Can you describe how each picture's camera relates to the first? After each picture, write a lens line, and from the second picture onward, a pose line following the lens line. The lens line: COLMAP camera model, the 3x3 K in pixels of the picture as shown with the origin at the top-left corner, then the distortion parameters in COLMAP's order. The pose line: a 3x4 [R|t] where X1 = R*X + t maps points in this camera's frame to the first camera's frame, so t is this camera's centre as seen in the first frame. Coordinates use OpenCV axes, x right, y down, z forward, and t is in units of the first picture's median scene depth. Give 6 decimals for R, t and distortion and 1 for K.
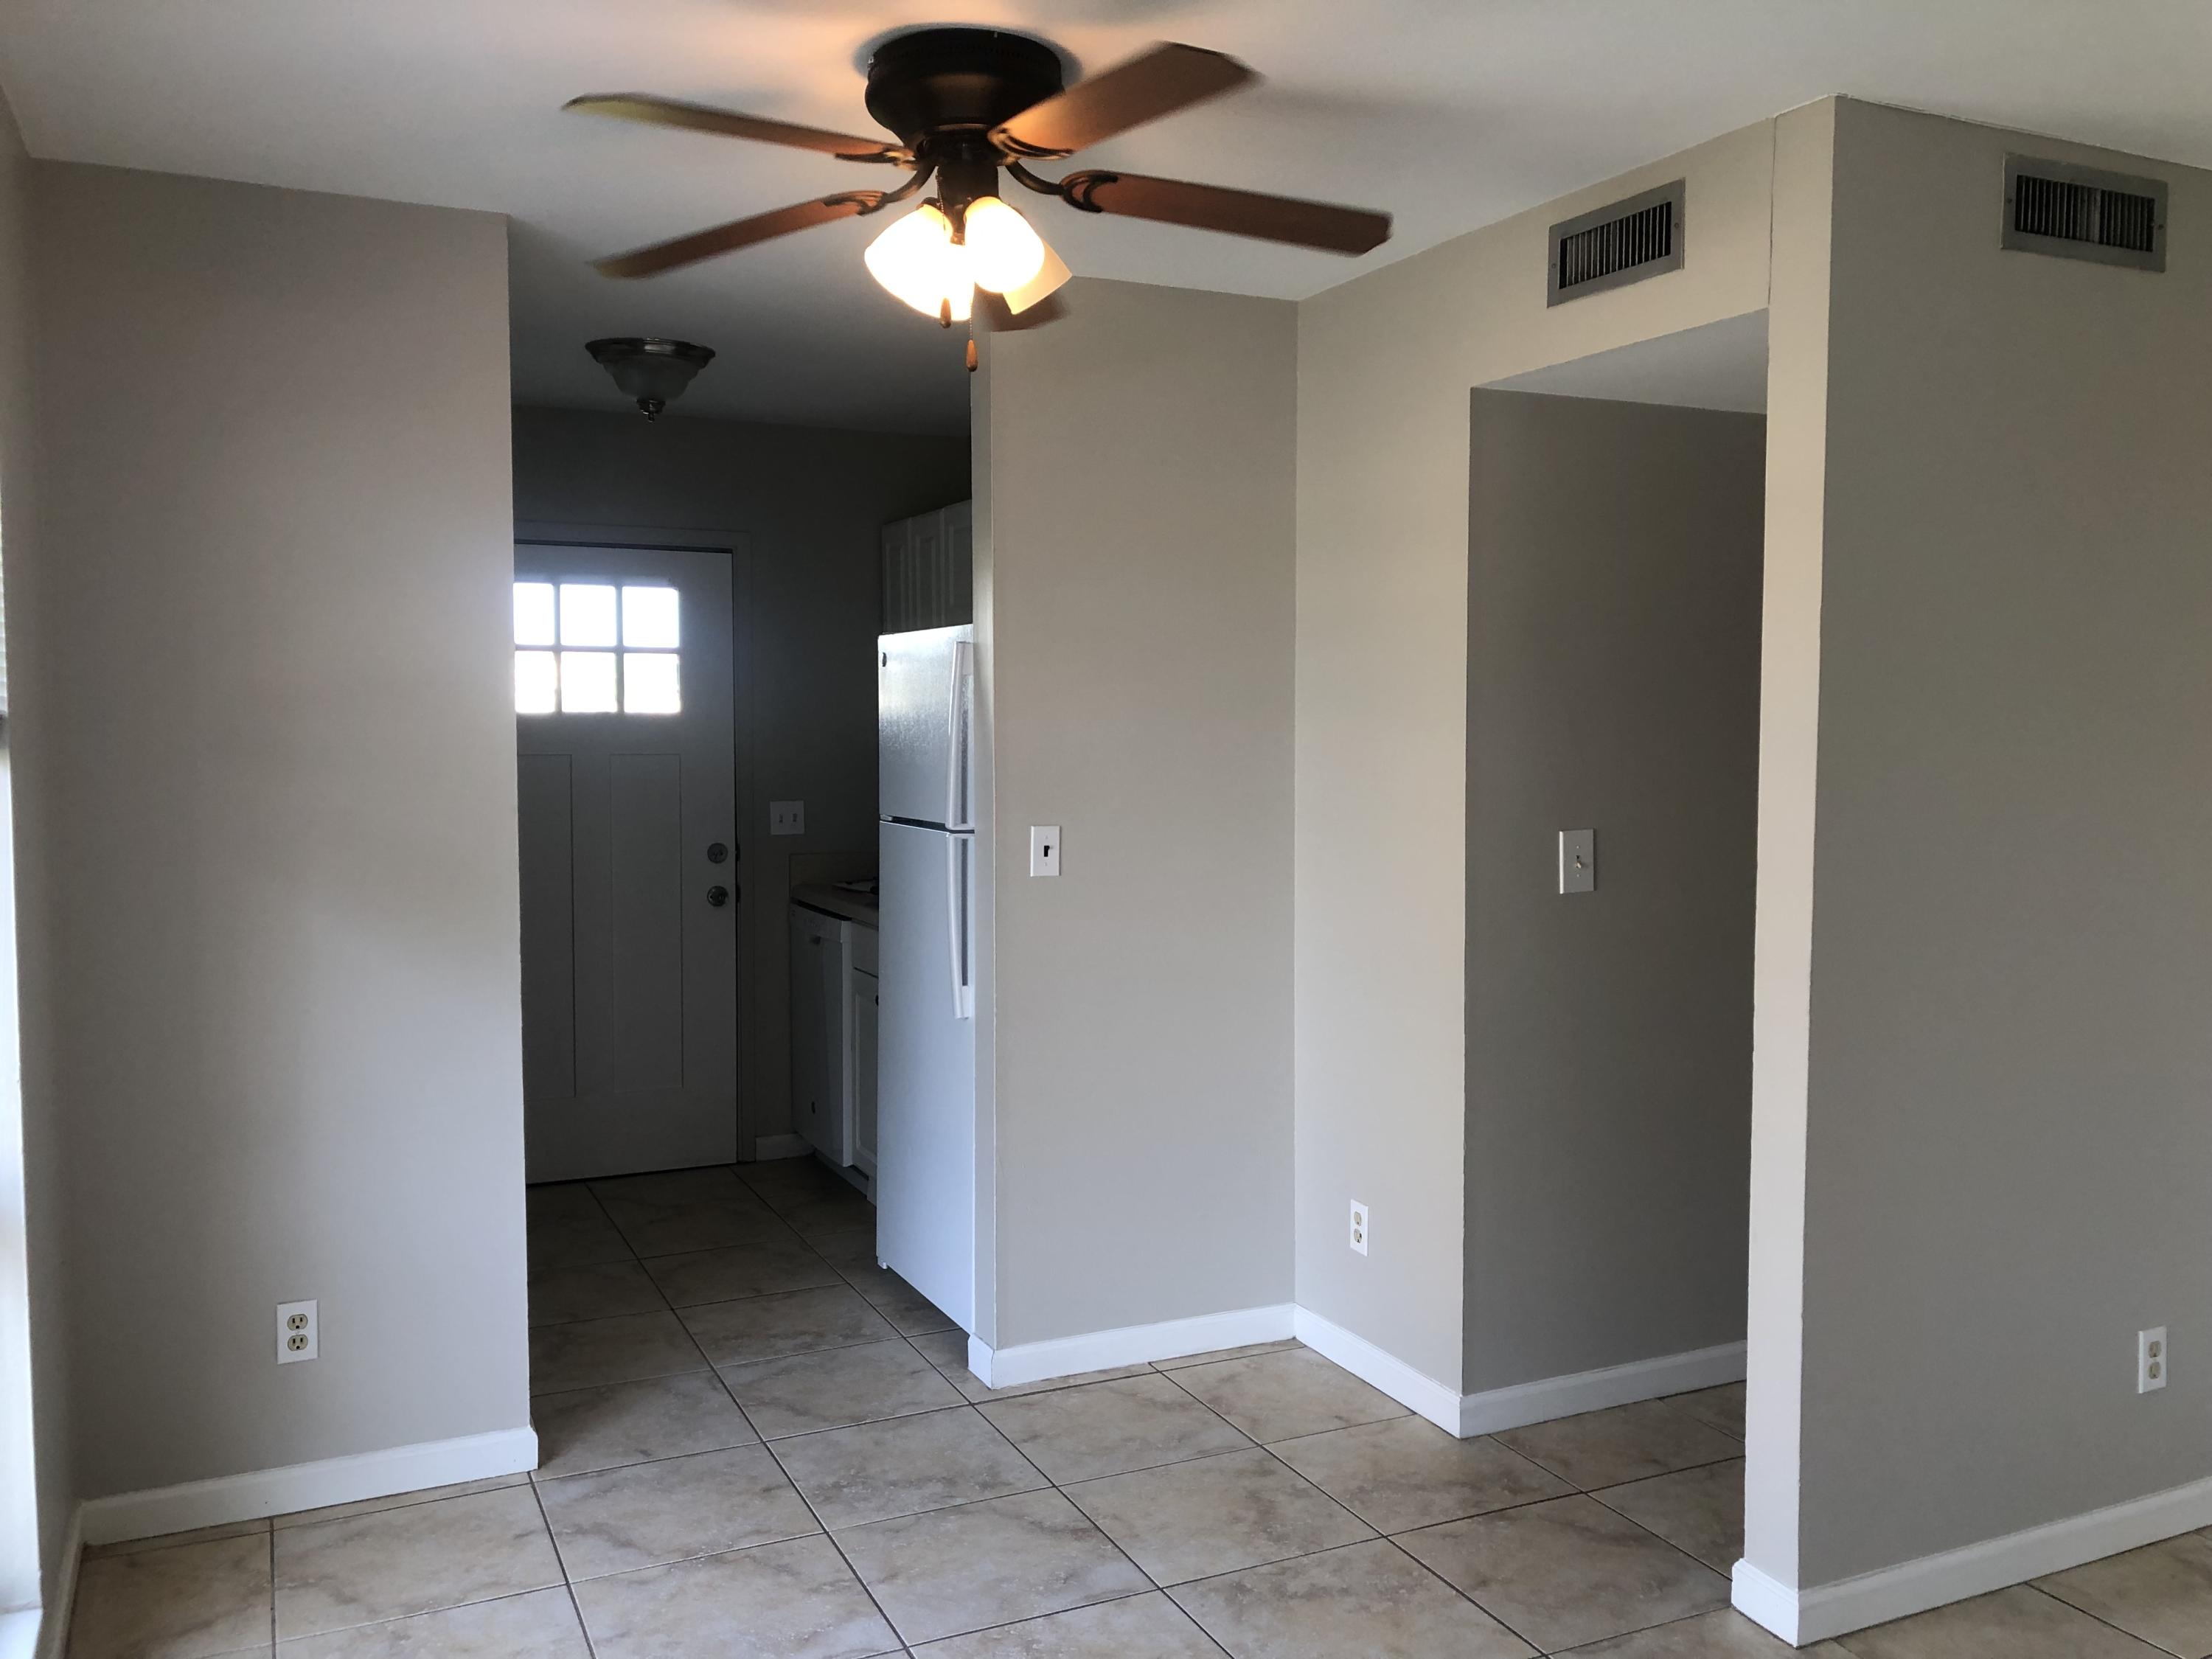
lens RADIAL K [[1784.6, 0, 1106.0], [0, 1784.6, 829.5], [0, 0, 1]] dist [0.059576, -0.006097]
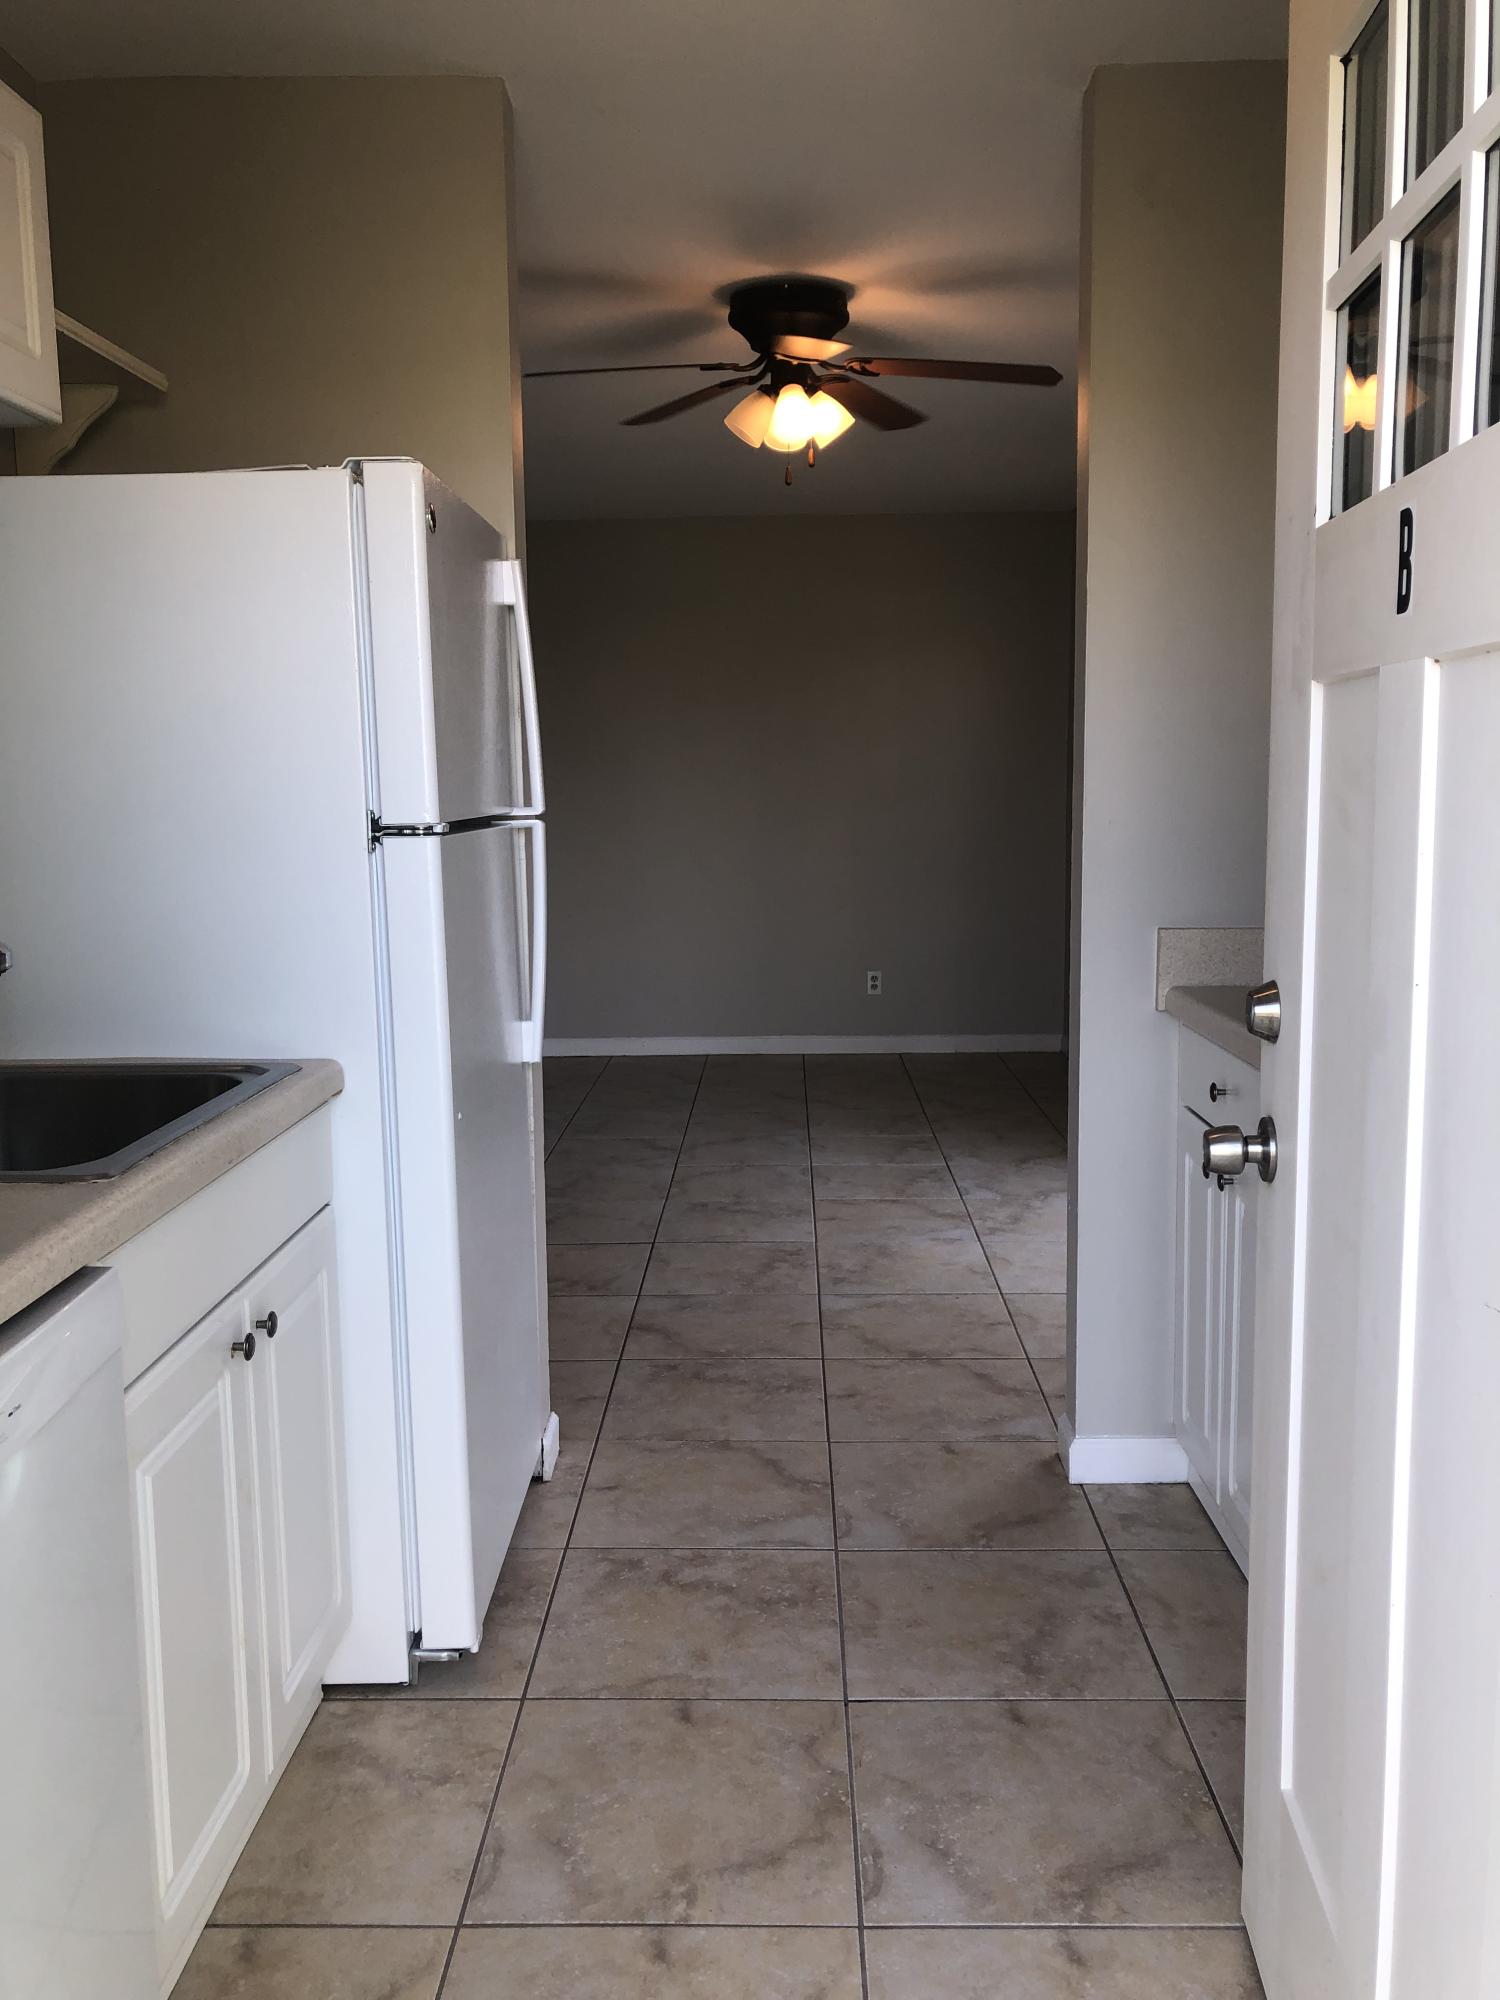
lens RADIAL K [[1613.5, 0, 750.0], [0, 1613.5, 1000.0], [0, 0, 1]] dist [0.059576, -0.006097]
pose [[-0.893427, -0.045931, 0.446854, -0.572987], [0.046715, 0.979865, 0.194118, -0.061278], [-0.446773, 0.194305, -0.873292, 1.878704]]
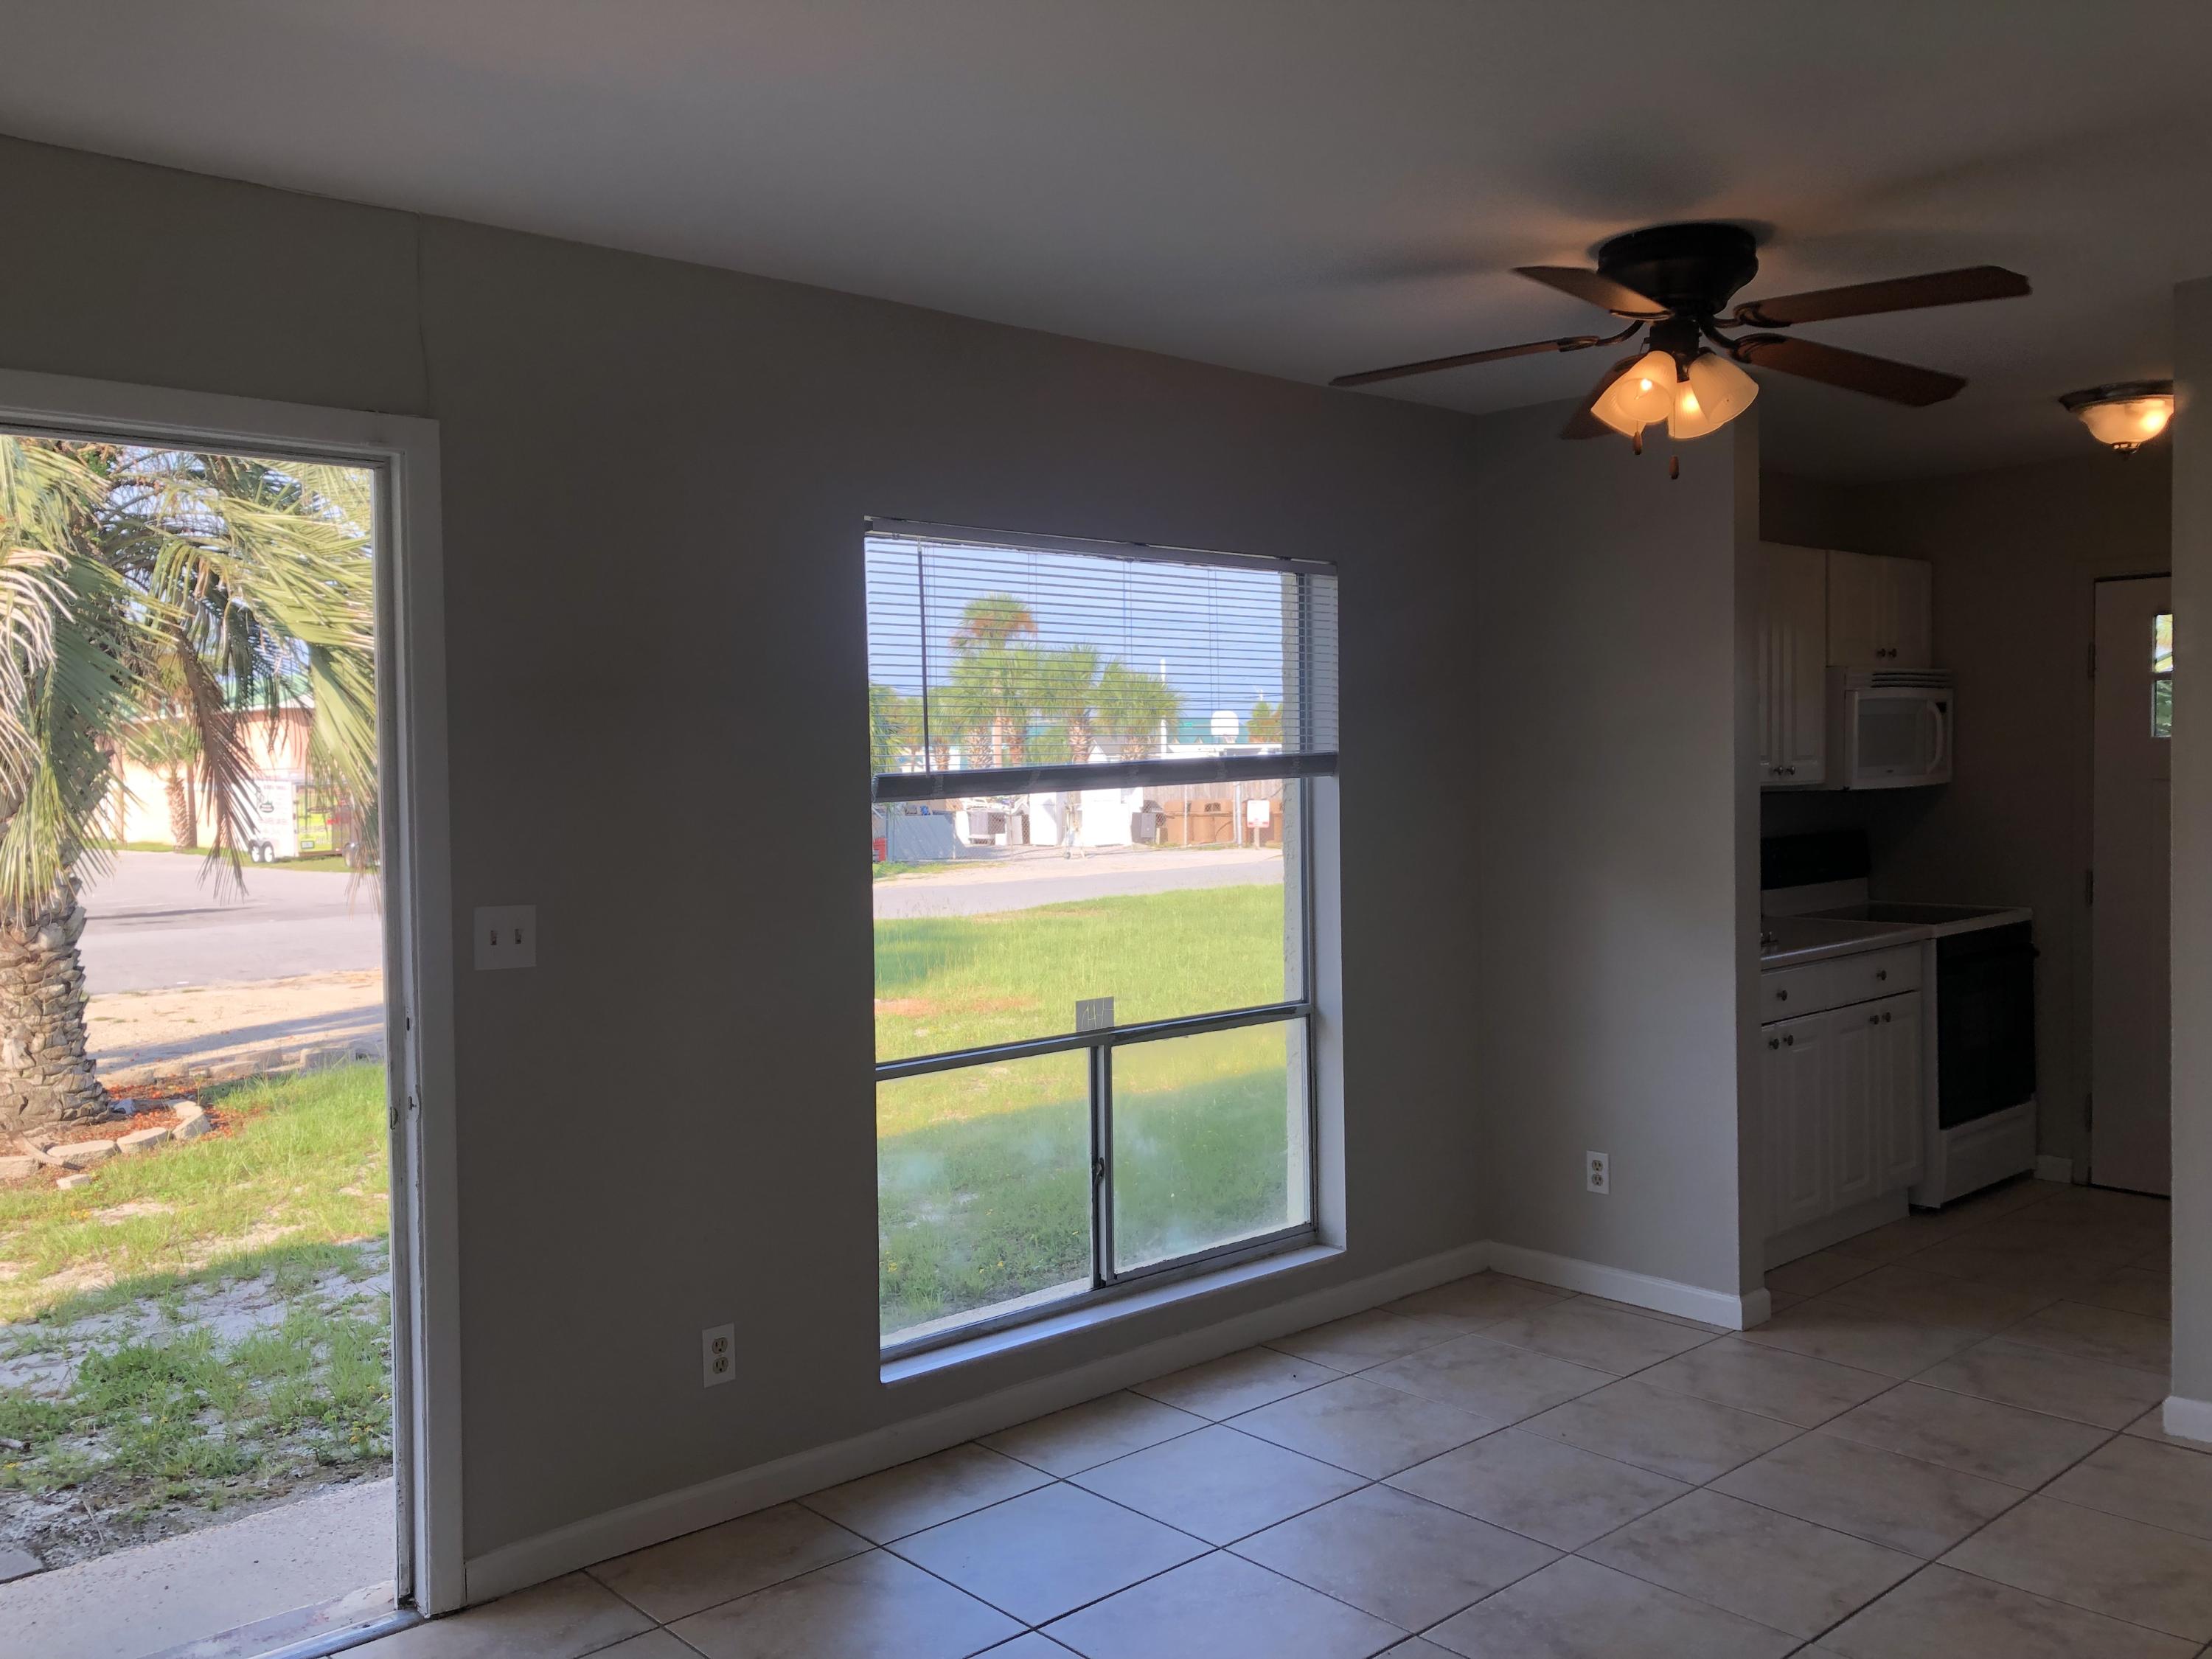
lens RADIAL K [[1784.6, 0, 1106.0], [0, 1784.6, 829.5], [0, 0, 1]] dist [0.059576, -0.006097]
pose [[0.284346, 0.018554, -0.958542, 0.816157], [-0.034883, 0.999351, 0.008996, 0.003969], [0.958087, 0.030879, 0.284809, 0.206556]]
